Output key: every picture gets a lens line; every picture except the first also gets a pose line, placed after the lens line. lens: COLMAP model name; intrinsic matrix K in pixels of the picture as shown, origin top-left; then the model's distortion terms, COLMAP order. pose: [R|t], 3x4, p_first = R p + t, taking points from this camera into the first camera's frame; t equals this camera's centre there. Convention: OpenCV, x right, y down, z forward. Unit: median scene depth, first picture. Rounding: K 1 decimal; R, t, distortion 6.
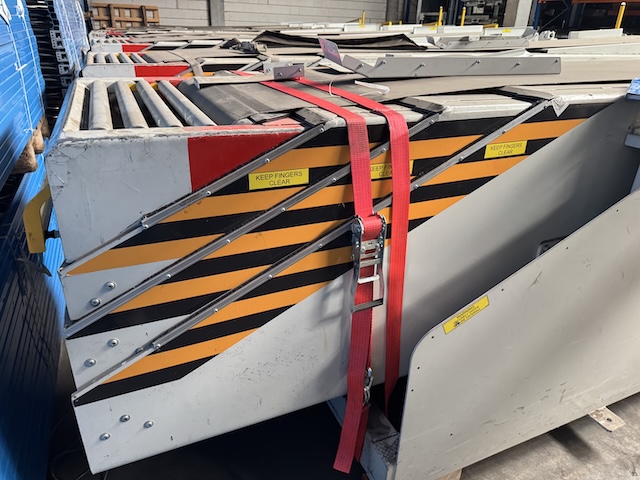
lens RADIAL K [[456.6, 0, 323.6], [0, 456.6, 238.8], [0, 0, 1]] dist [0.034869, -0.036383]
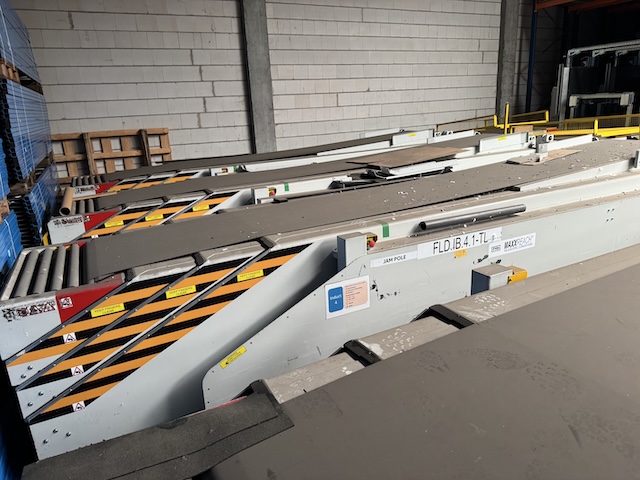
lens RADIAL K [[456.6, 0, 317.9], [0, 456.6, 239.6], [0, 0, 1]] dist [0.034869, -0.036383]
pose [[0.994906, -0.095612, 0.031932, -0.204499], [0.099235, 0.984648, -0.143598, -0.266058], [-0.017712, 0.146035, 0.989121, 0.445855]]
